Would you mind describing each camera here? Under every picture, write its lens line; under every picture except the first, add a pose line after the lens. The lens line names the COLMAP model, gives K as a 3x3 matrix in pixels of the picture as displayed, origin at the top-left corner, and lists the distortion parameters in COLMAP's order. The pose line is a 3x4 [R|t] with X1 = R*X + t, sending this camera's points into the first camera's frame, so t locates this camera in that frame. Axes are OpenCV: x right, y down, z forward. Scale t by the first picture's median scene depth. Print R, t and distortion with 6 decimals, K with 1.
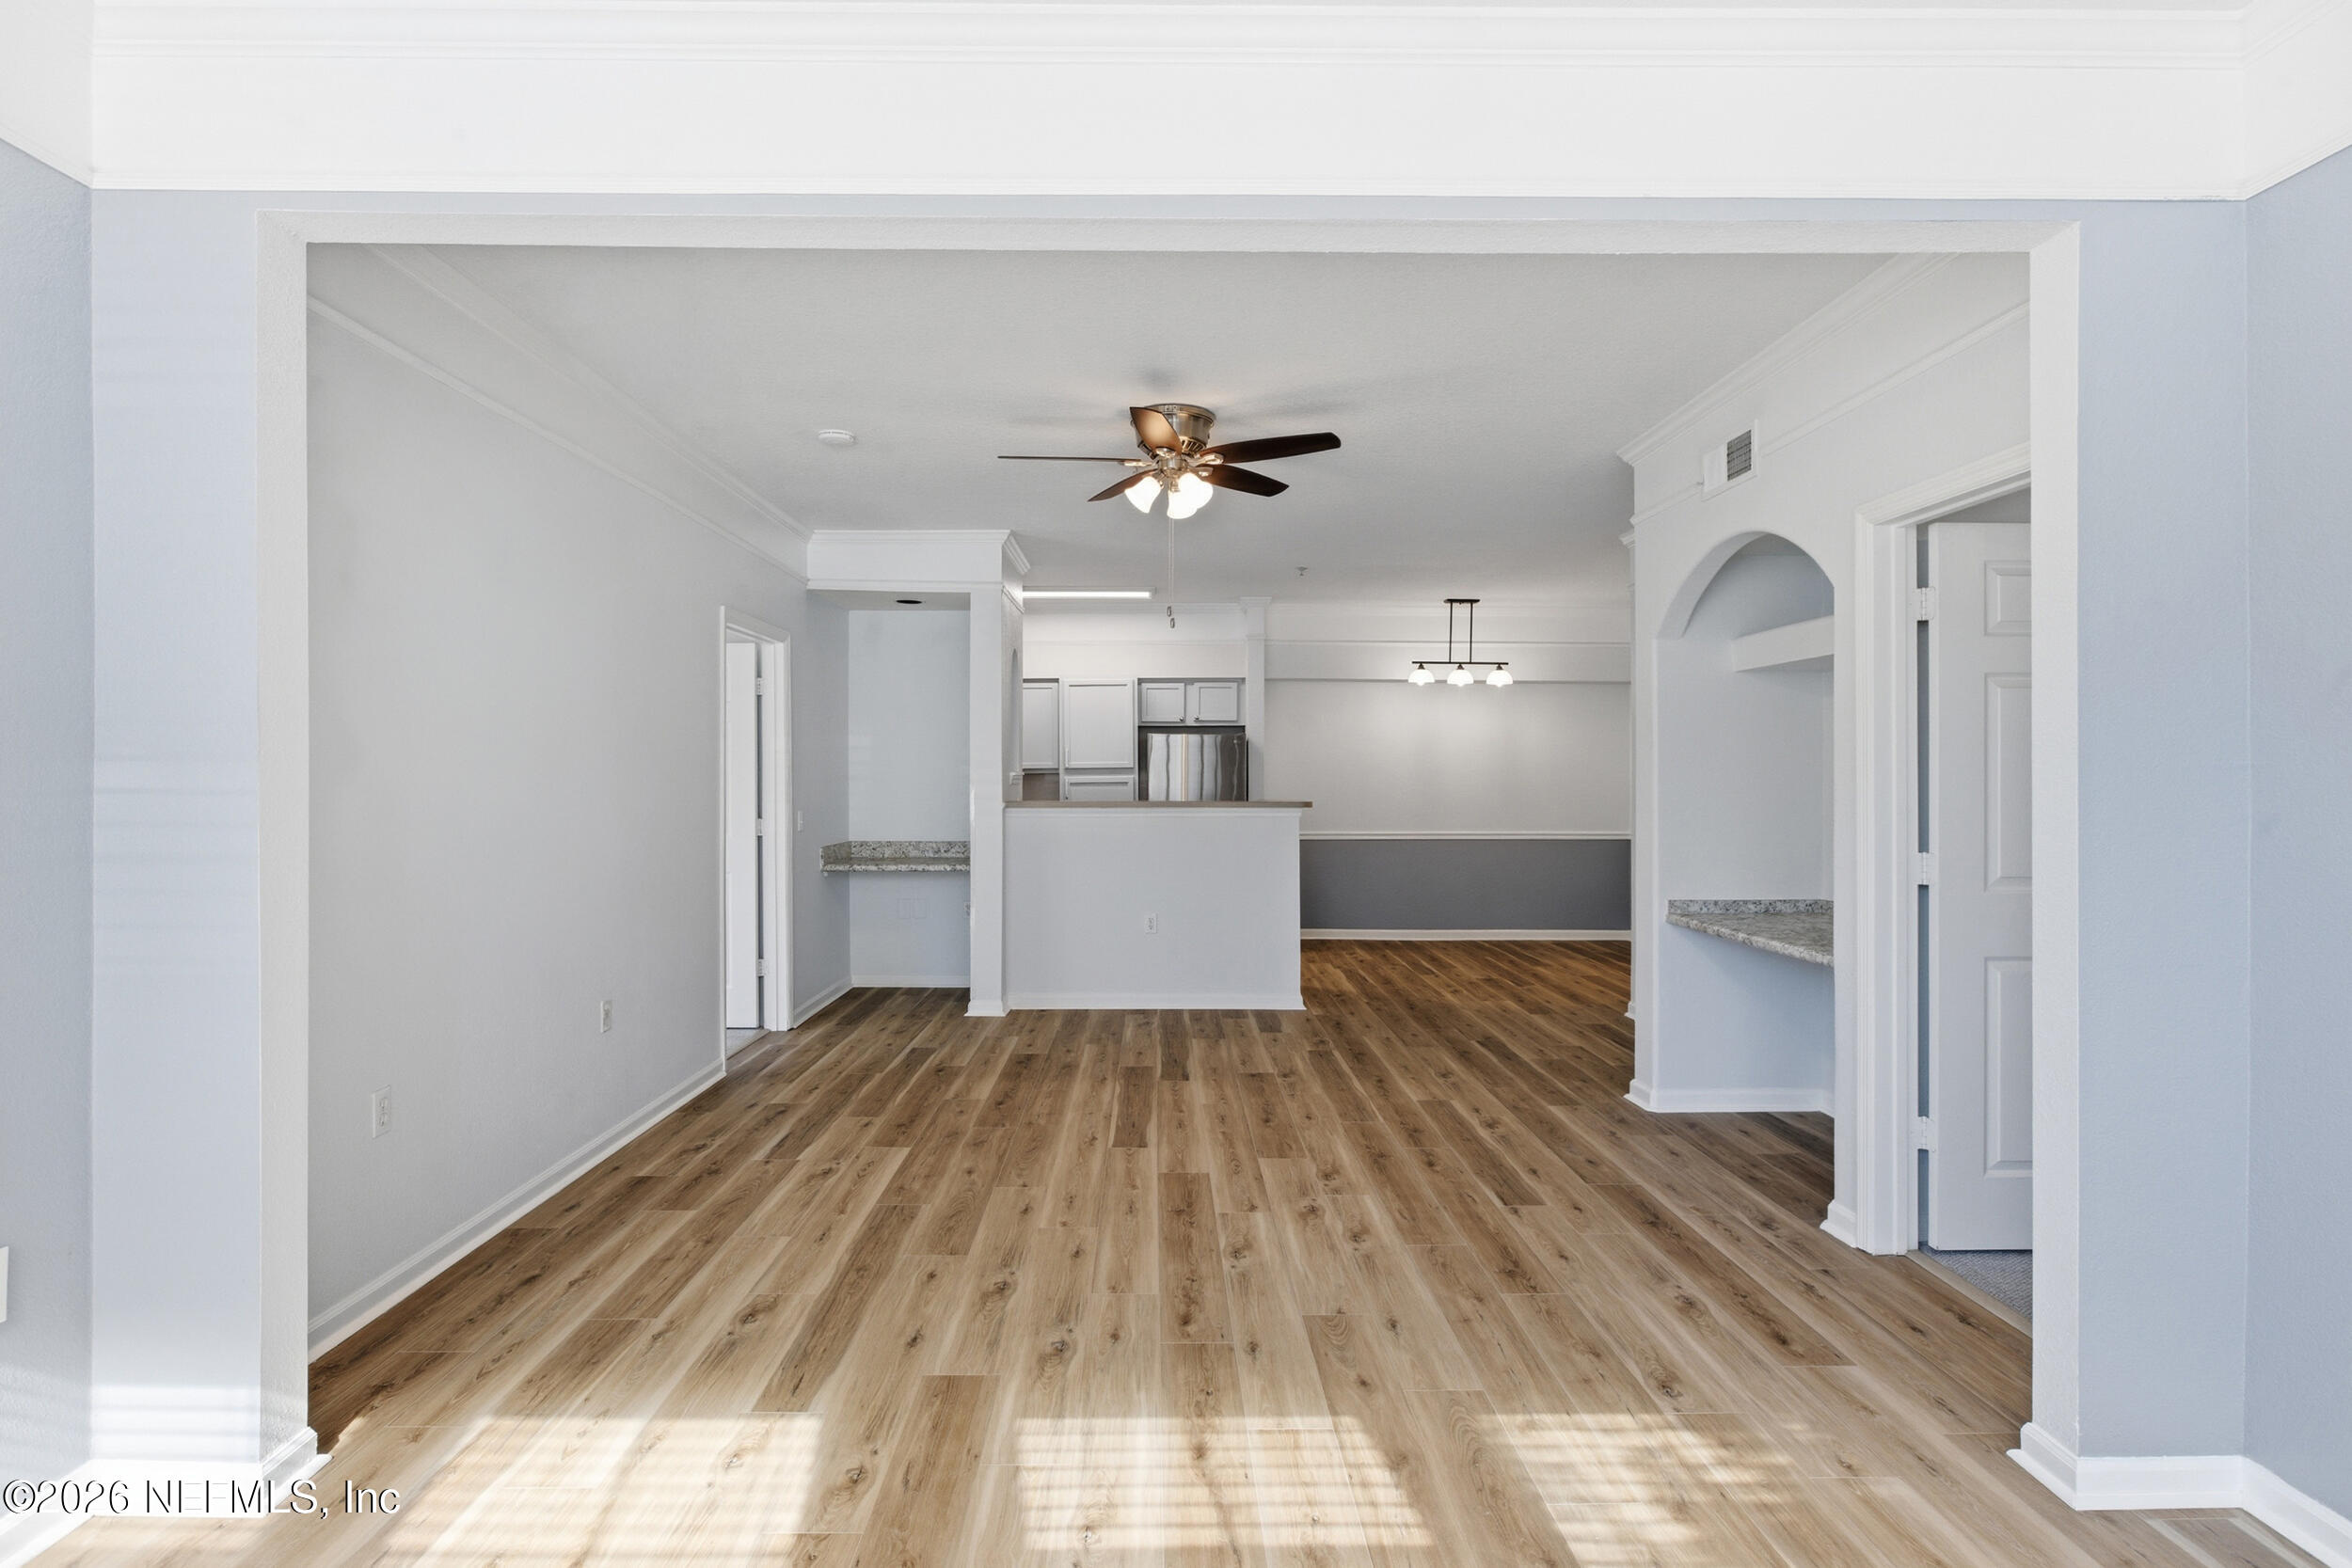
lens RADIAL K [[1184.7, 0, 1168.1], [0, 1184.7, 786.4], [0, 0, 1]] dist [-0.016711, 0.005939]
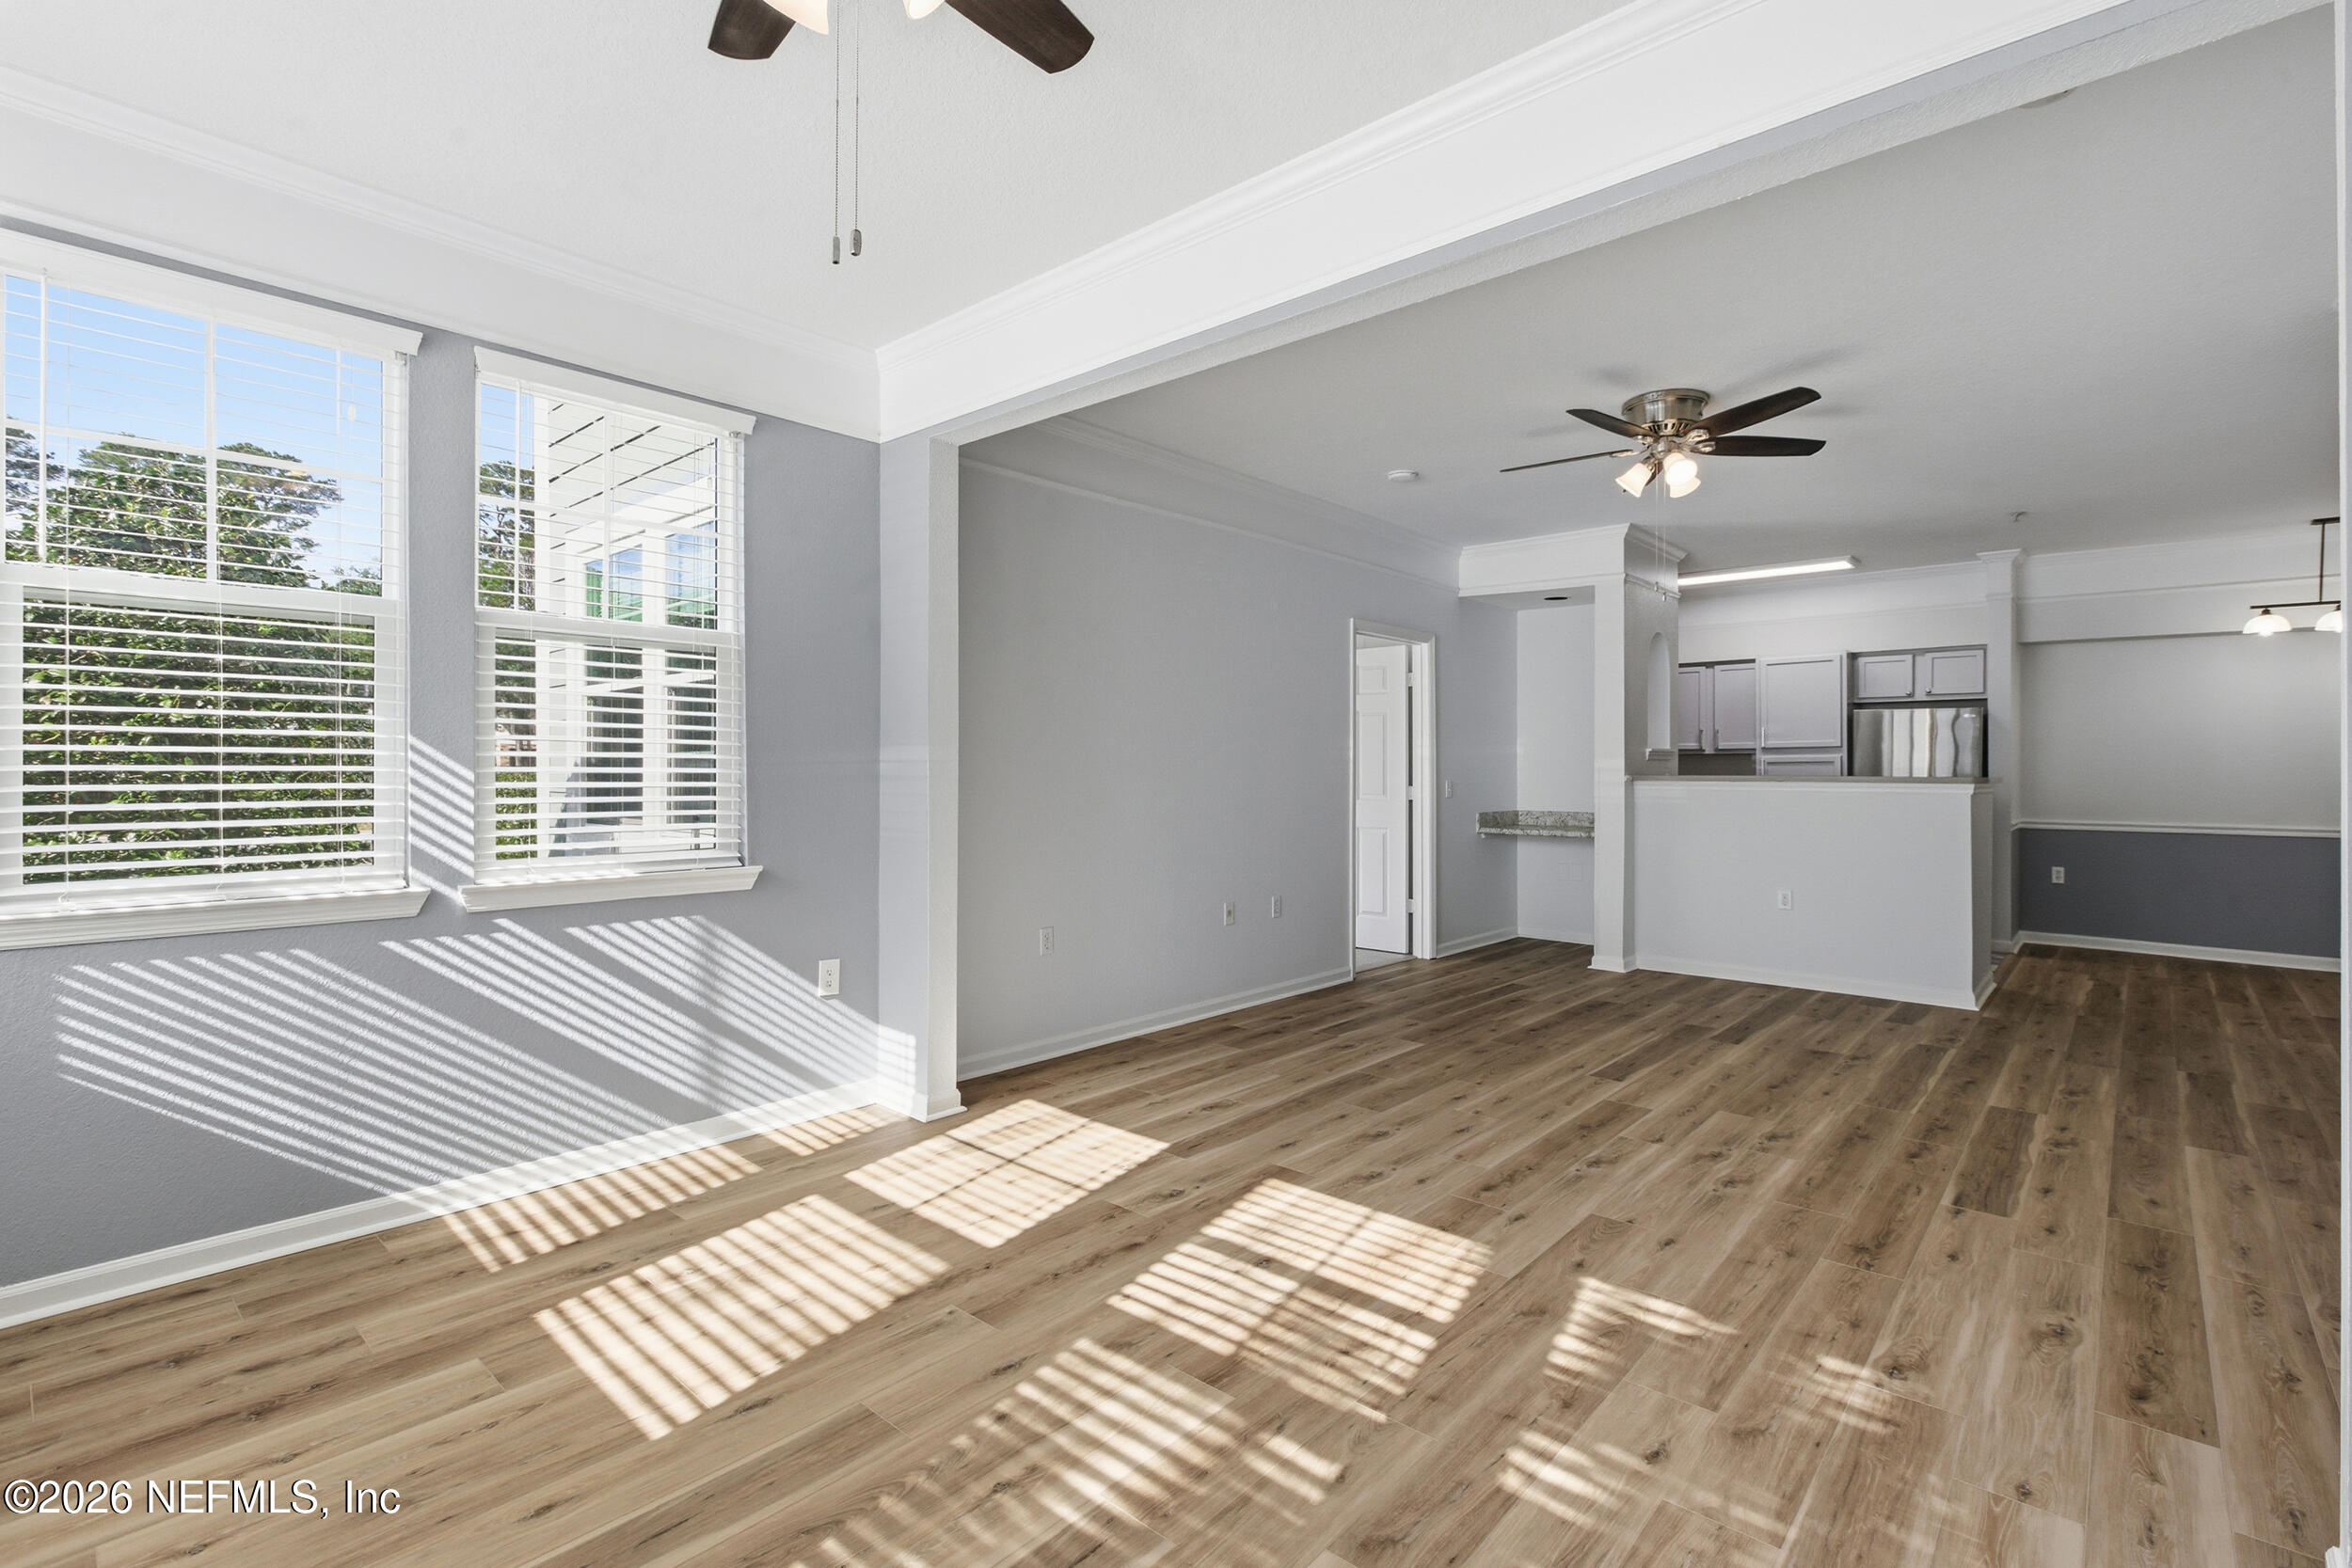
lens RADIAL K [[1080.3, 0, 1163.5], [0, 1080.3, 774.4], [0, 0, 1]] dist [-0.018209, 0.006069]
pose [[0.731287, 0.005569, -0.682047, 0.365841], [-0.009167, 0.999957, -0.001664, 0.029815], [0.682008, 0.007470, 0.731307, -0.011013]]
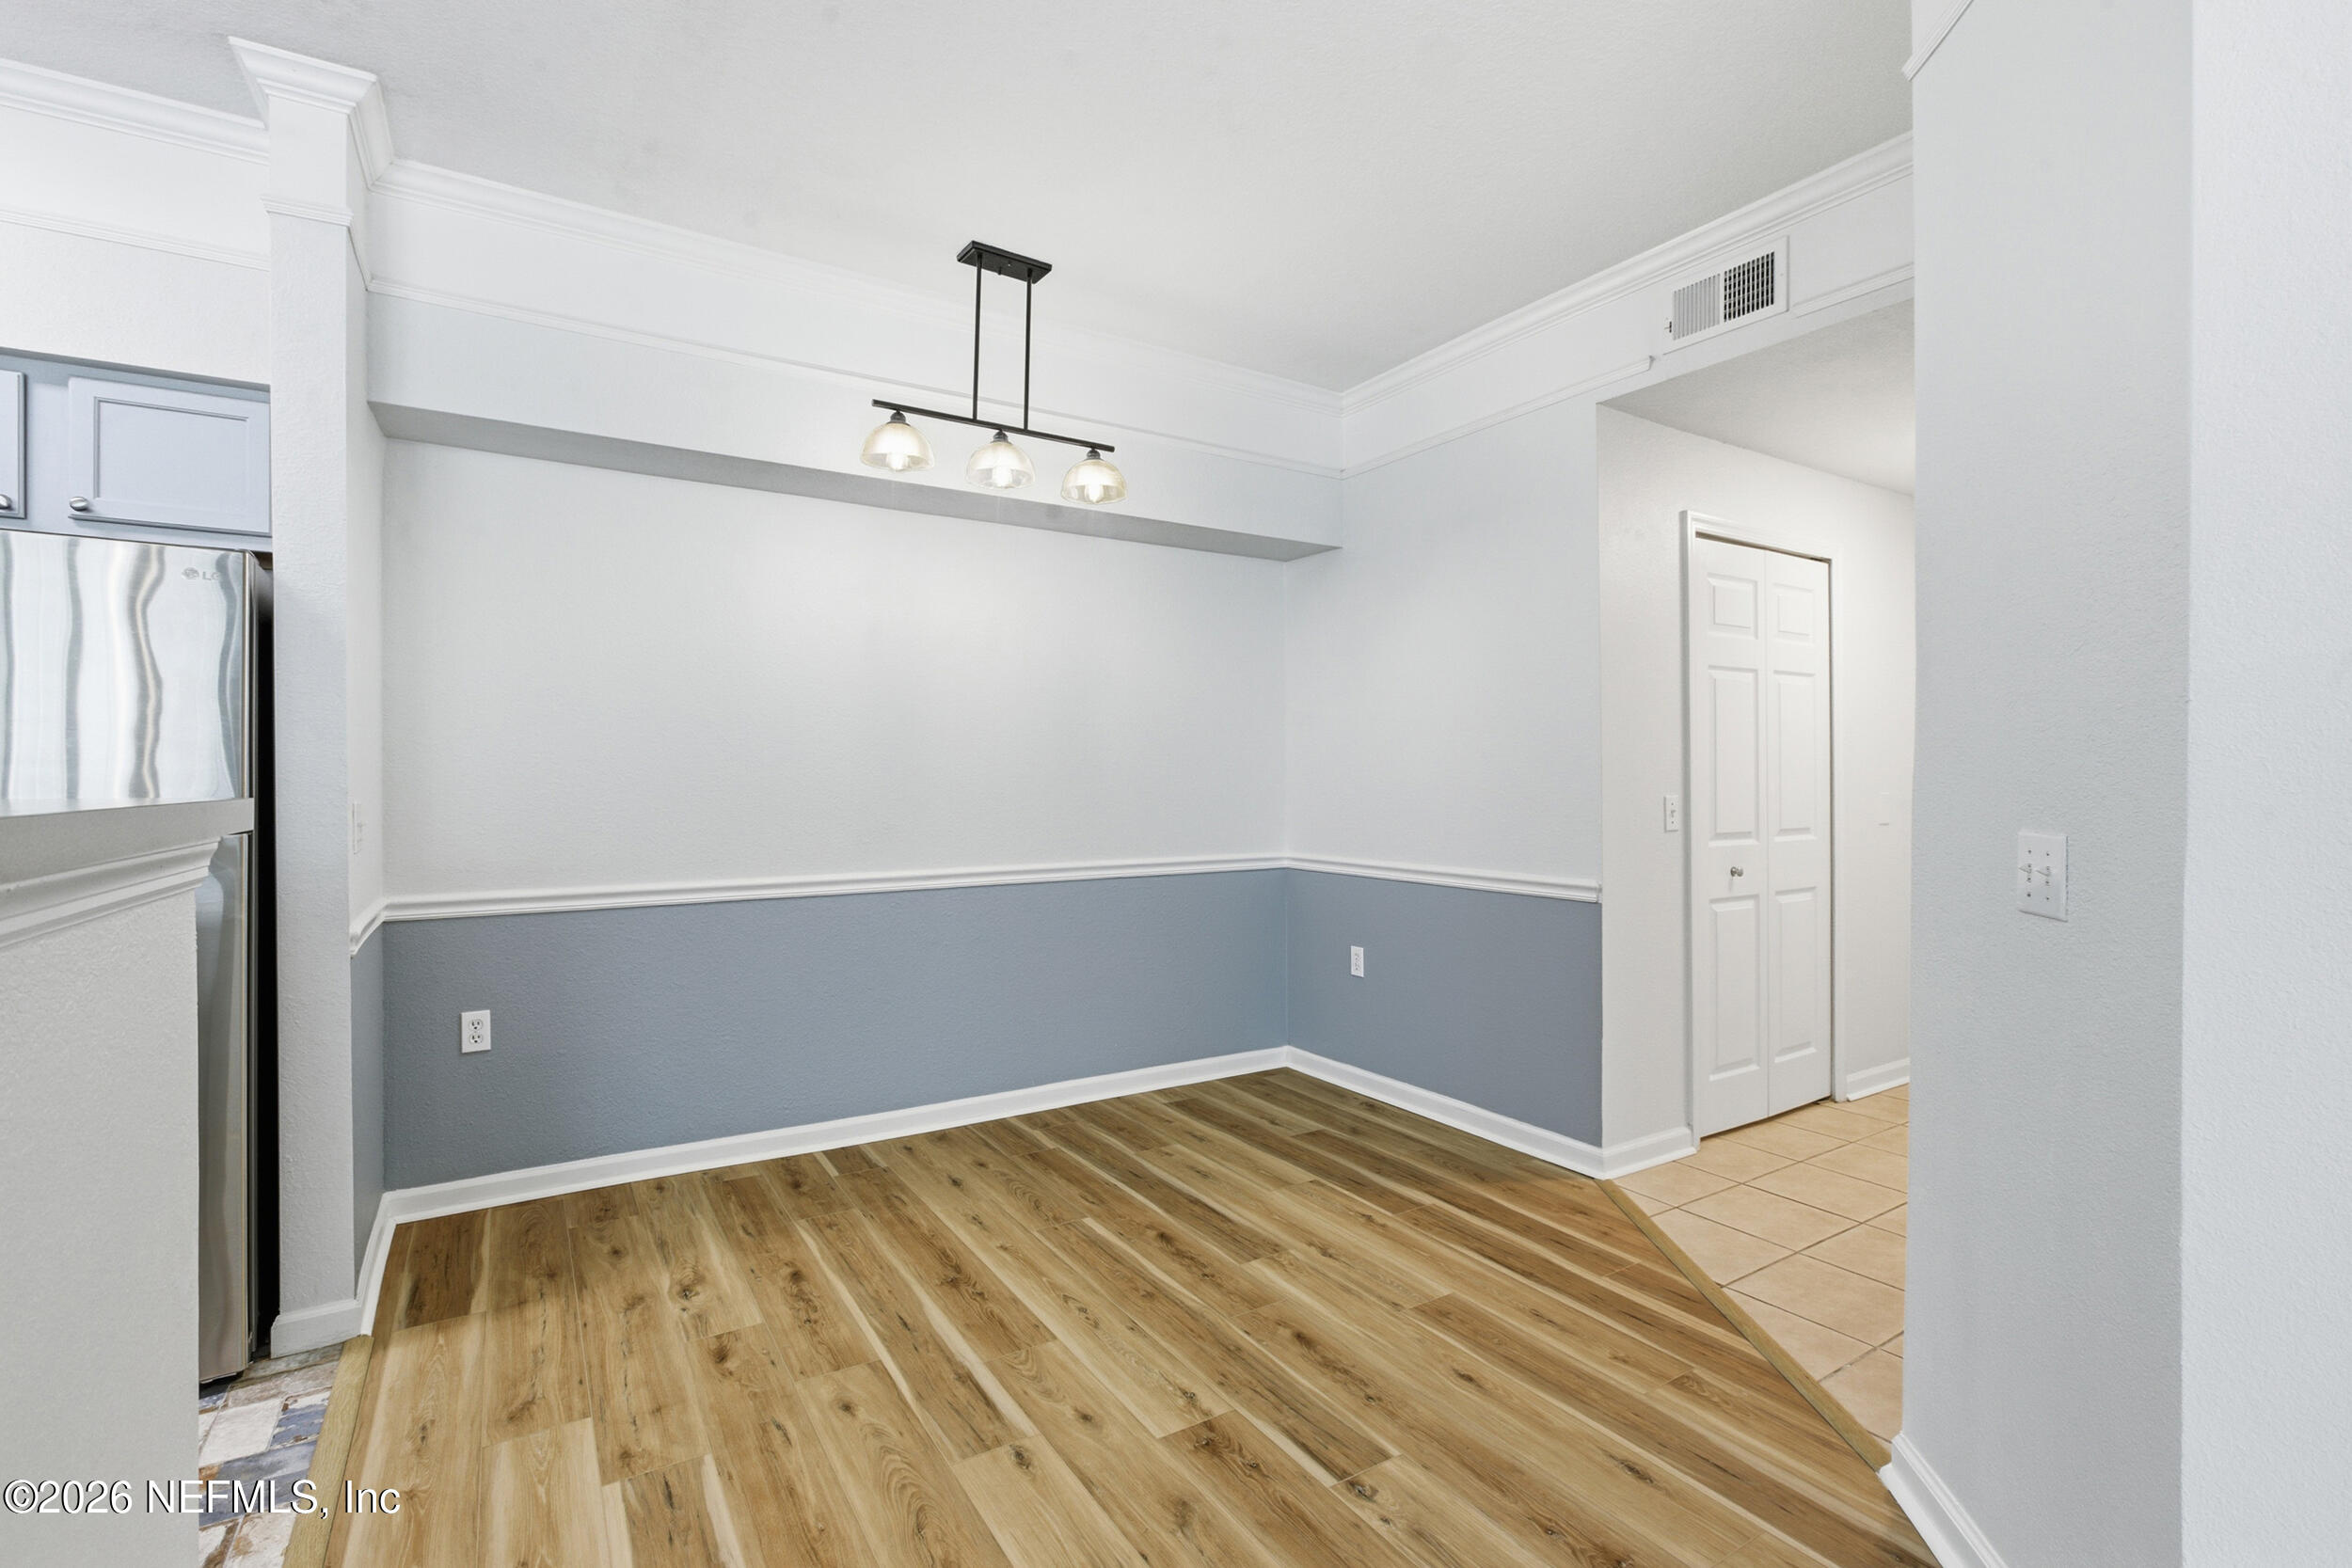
lens RADIAL K [[1080.3, 0, 1180.2], [0, 1080.3, 776.8], [0, 0, 1]] dist [-0.018209, 0.006069]
pose [[0.858372, 0.001758, 0.513025, 0.272803], [-0.003466, 0.999991, 0.002372, 0.009817], [-0.513017, -0.003814, 0.858370, 1.521957]]
